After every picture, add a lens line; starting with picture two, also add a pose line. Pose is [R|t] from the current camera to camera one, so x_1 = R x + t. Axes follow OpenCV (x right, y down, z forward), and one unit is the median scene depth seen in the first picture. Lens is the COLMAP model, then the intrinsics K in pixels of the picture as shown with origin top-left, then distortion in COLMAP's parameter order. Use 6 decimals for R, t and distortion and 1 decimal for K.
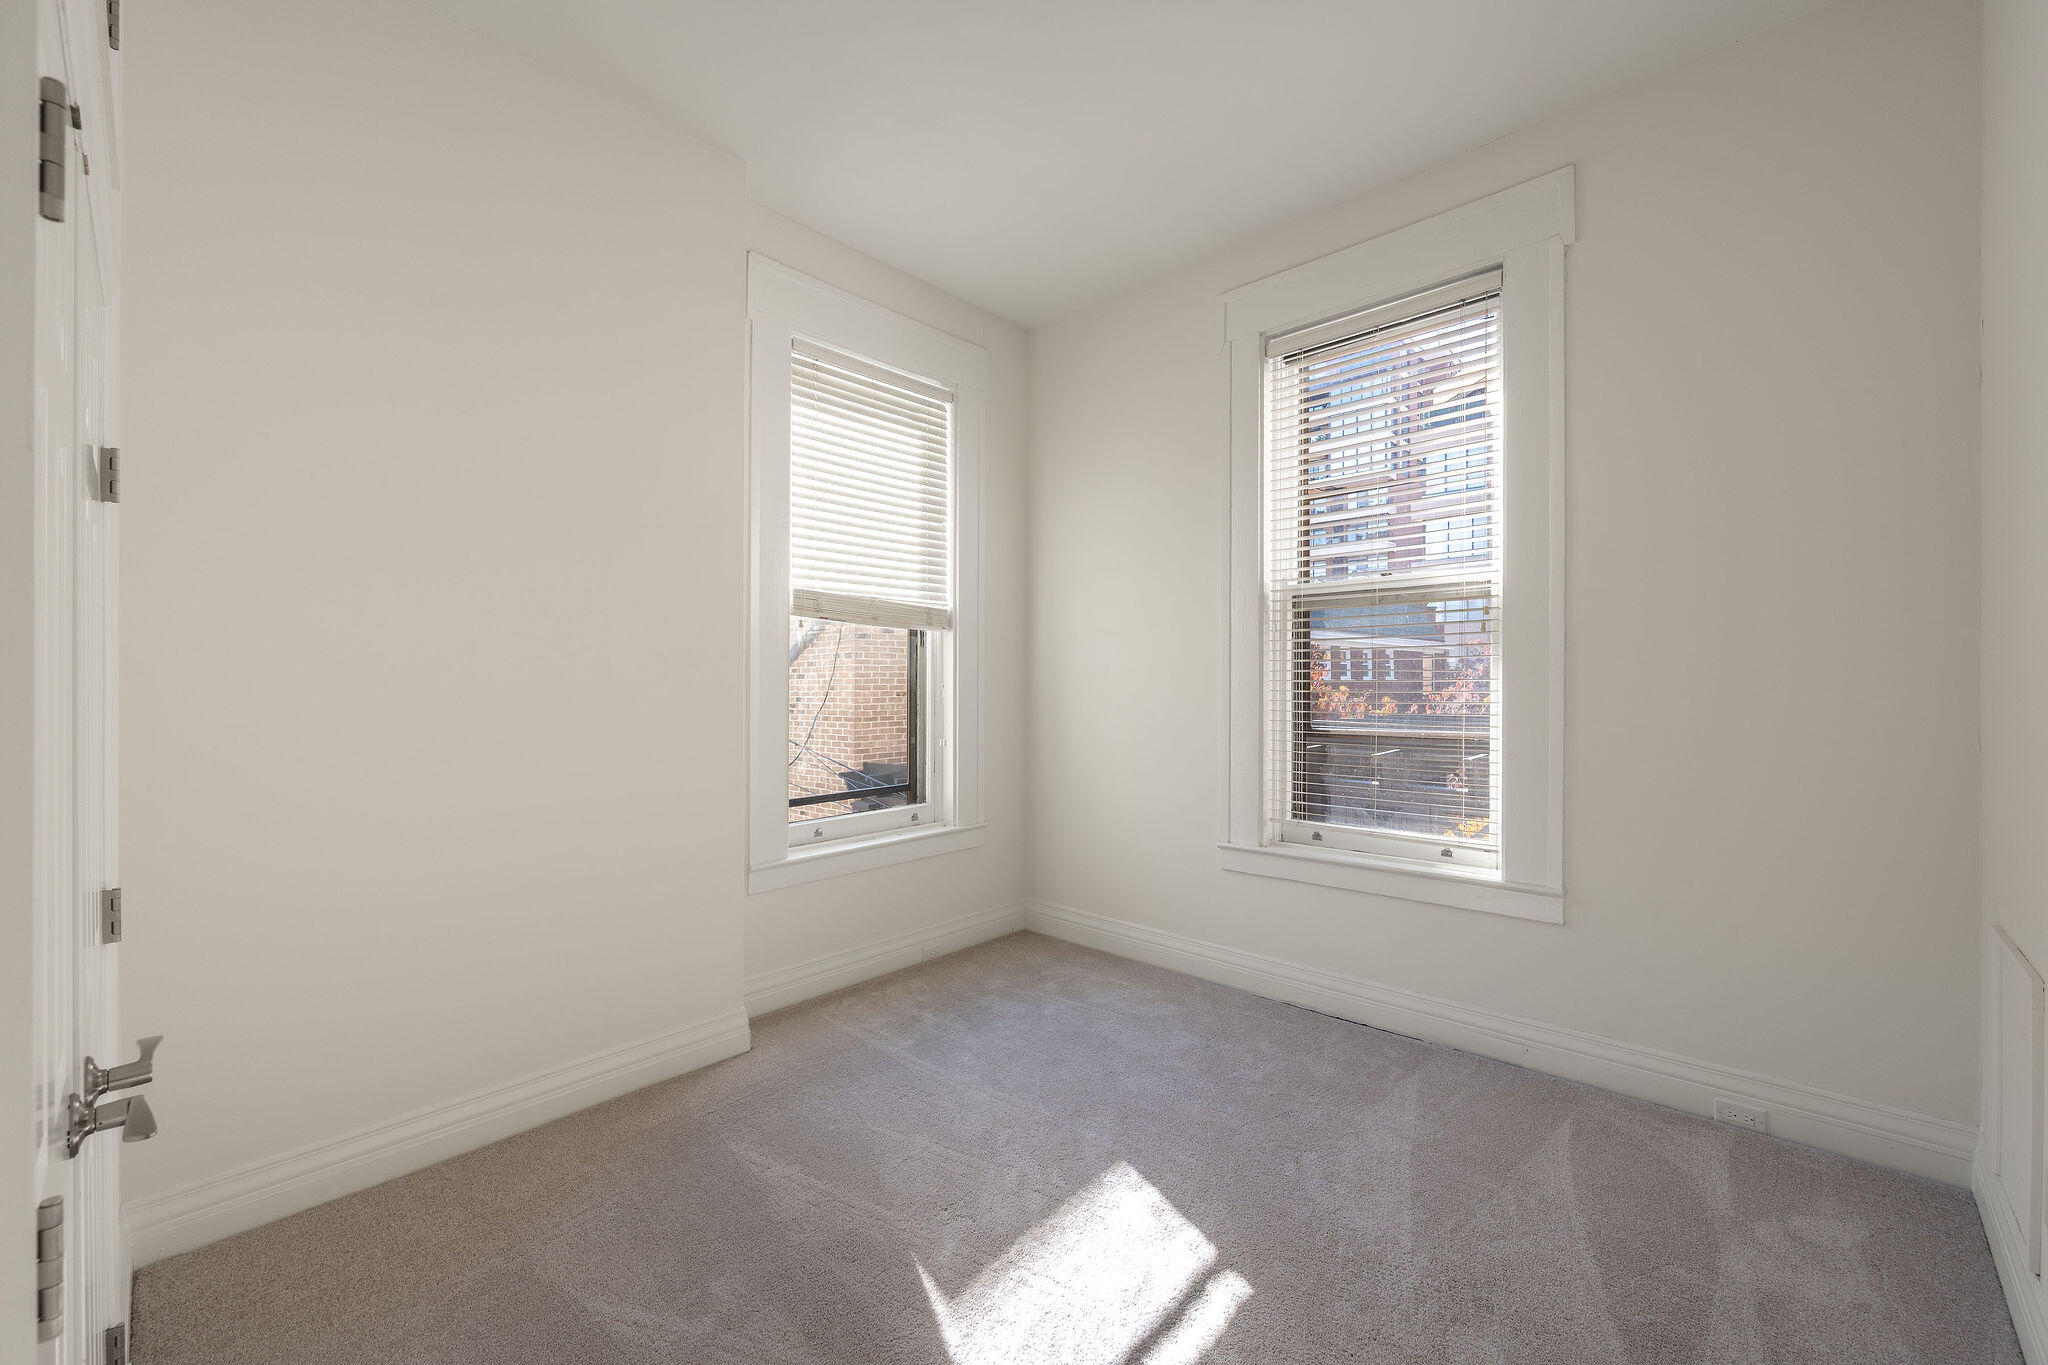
lens RADIAL K [[818.0, 0, 1030.3], [0, 818.0, 678.9], [0, 0, 1]] dist [-0.000200, 0.000129]
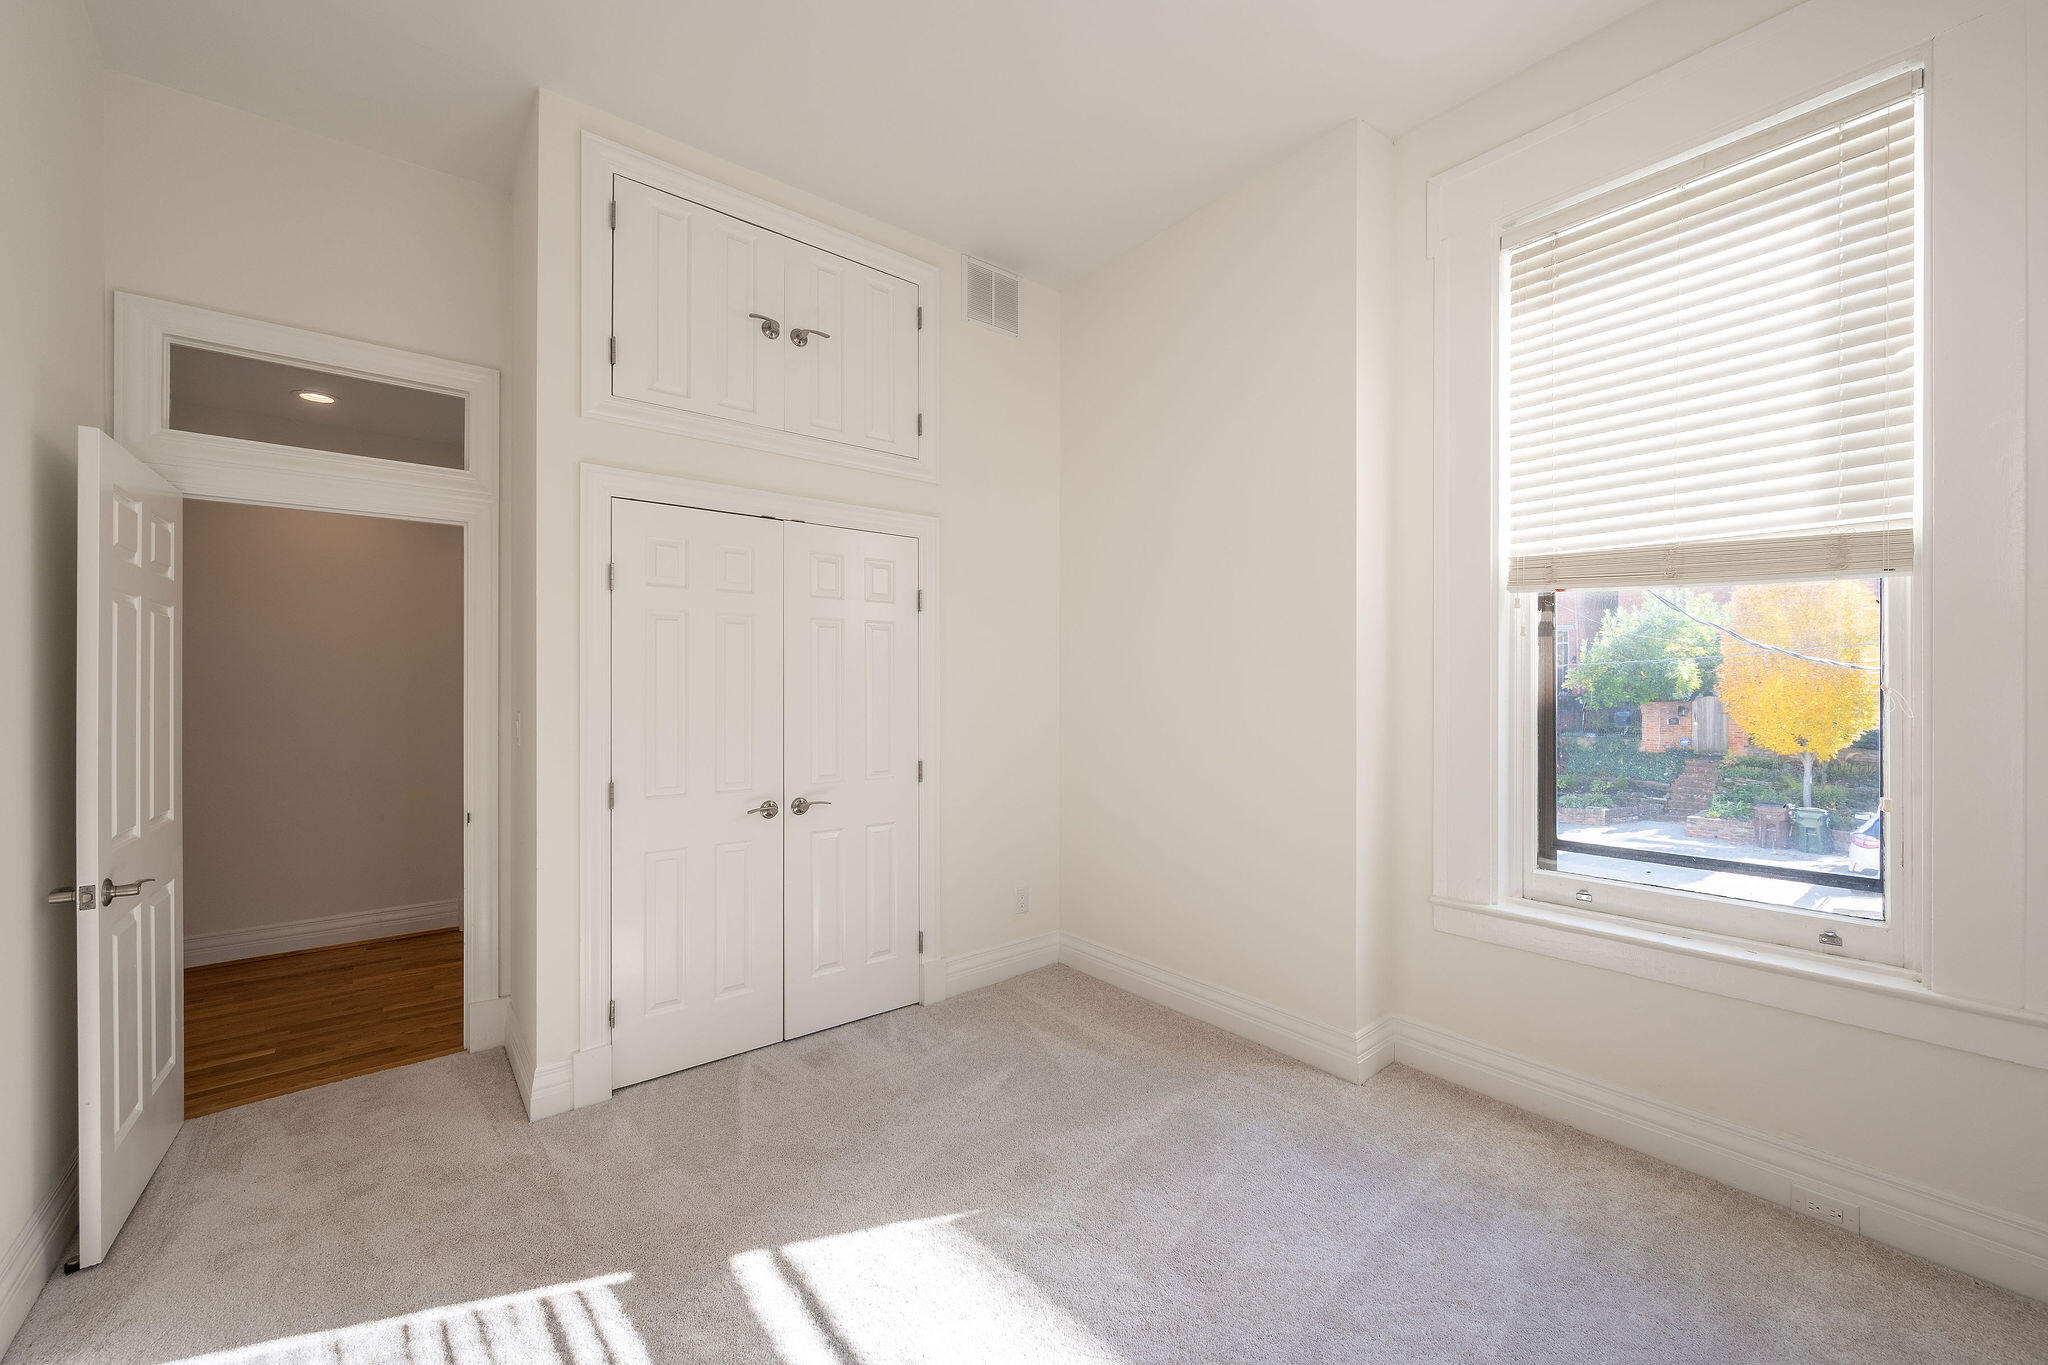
lens RADIAL K [[818.0, 0, 1030.3], [0, 818.0, 678.9], [0, 0, 1]] dist [-0.000200, 0.000129]
pose [[-0.138213, -0.002837, -0.990399, 0.522271], [0.003074, 0.999990, -0.003294, 0.003785], [0.990398, -0.003499, -0.138203, 0.653377]]
